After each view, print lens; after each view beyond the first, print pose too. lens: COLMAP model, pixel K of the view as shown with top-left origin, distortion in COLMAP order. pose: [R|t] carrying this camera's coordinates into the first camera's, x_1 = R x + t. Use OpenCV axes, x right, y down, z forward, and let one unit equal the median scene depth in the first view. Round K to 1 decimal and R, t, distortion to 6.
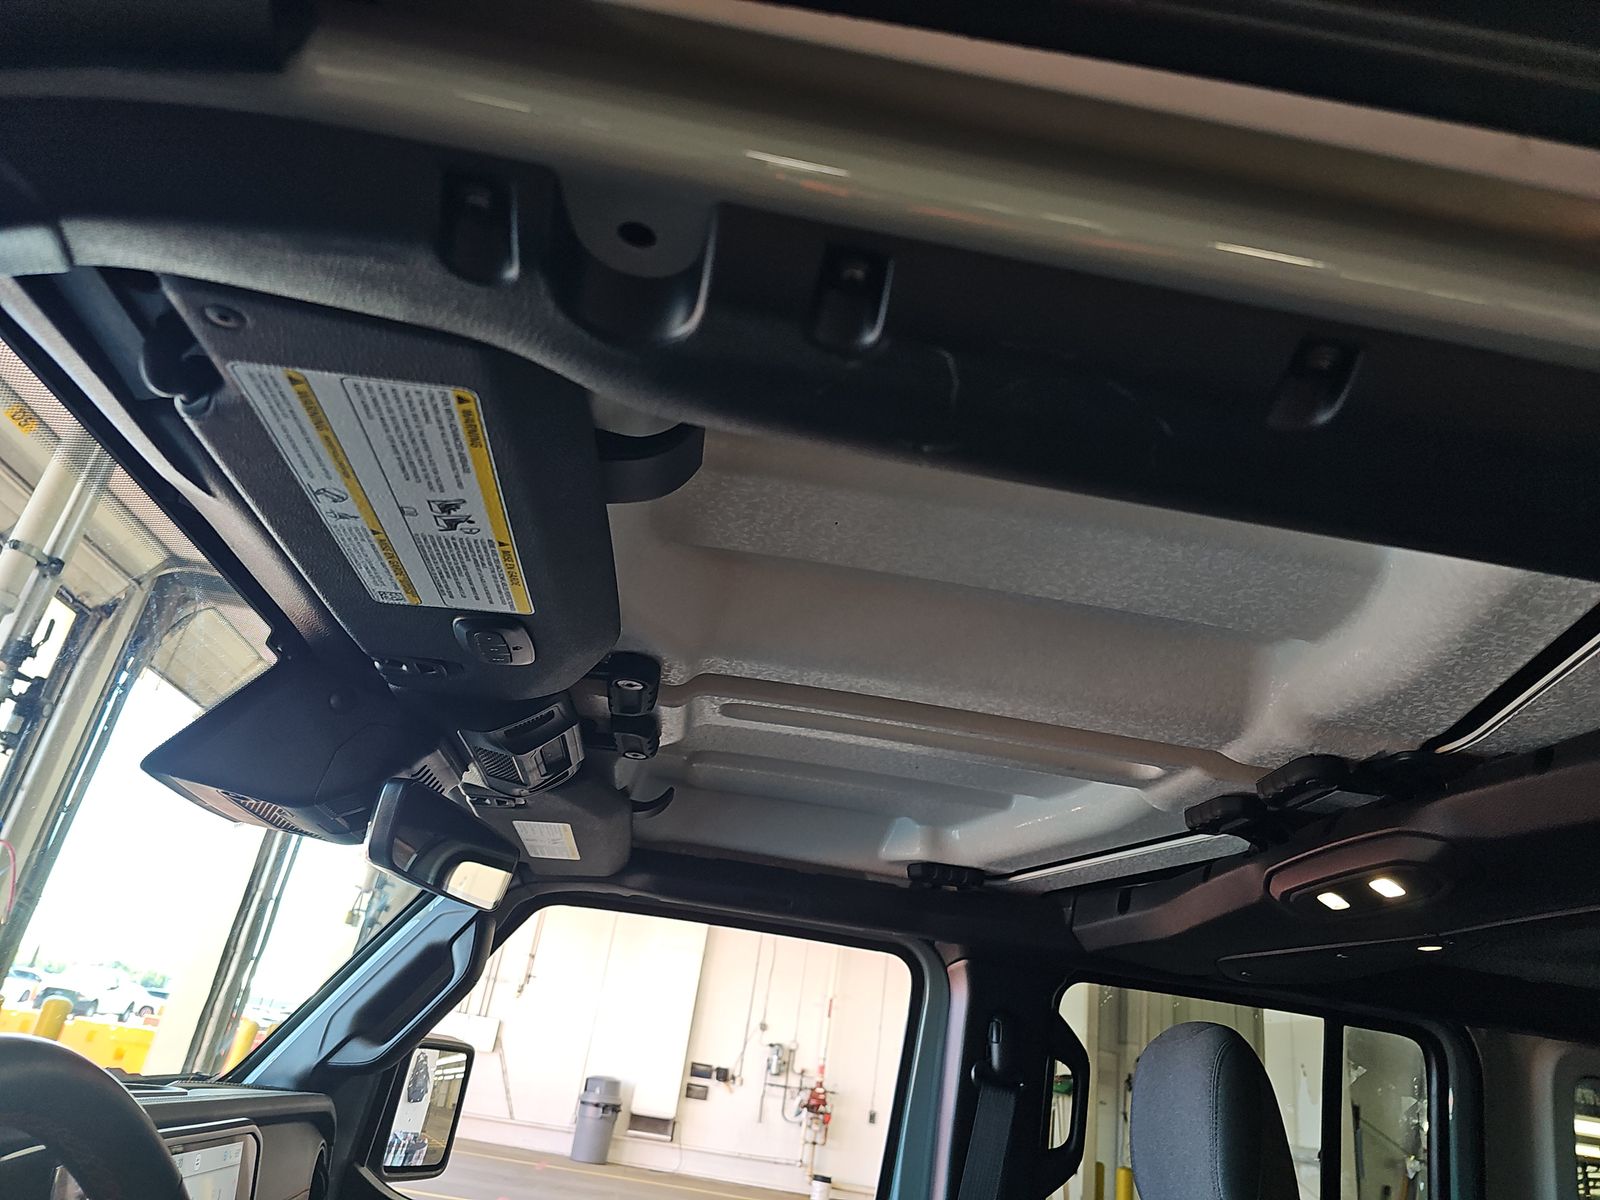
lens RADIAL K [[1055.9, 0, 795.5], [0, 1055.9, 602.2], [0, 0, 1]] dist [0.031993, -0.038486]
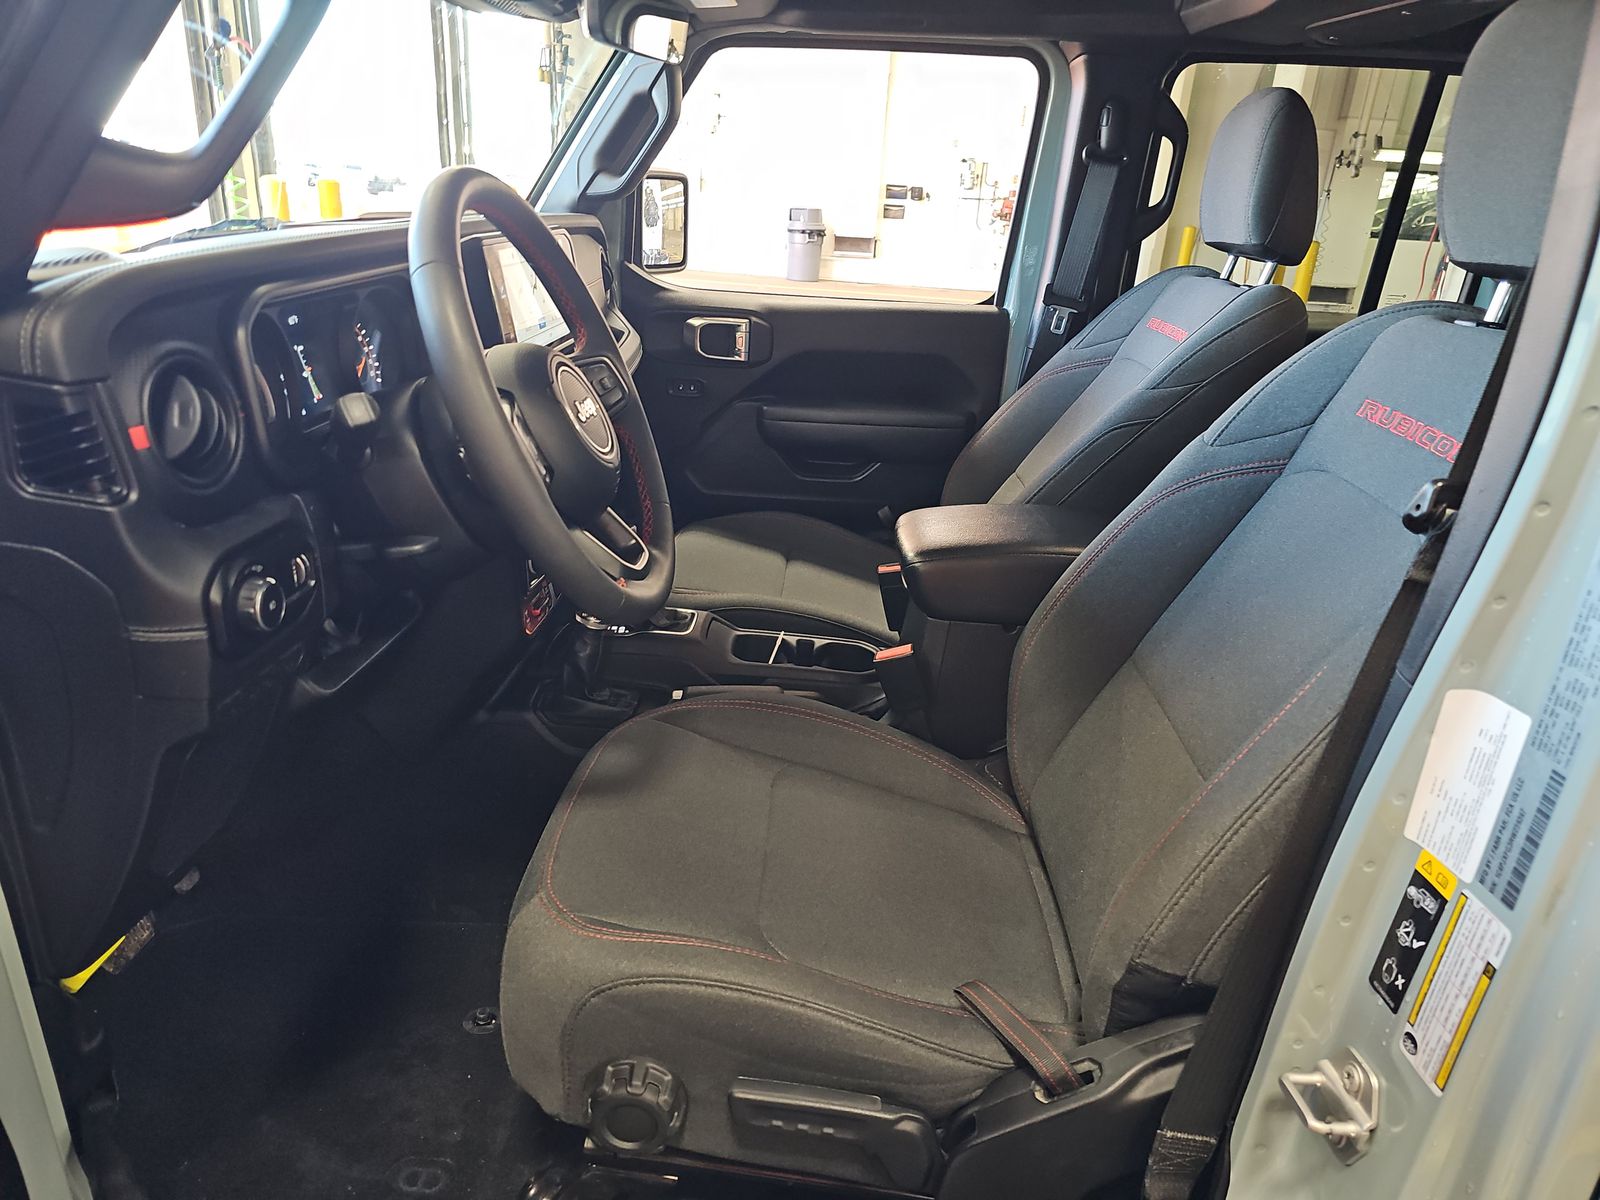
lens RADIAL K [[1055.9, 0, 793.5], [0, 1055.9, 603.8], [0, 0, 1]] dist [0.031993, -0.038486]
pose [[0.980426, -0.021678, -0.195692, 0.051876], [0.153470, 0.706768, 0.690598, -0.065090], [0.123338, -0.707113, 0.696260, -0.198252]]
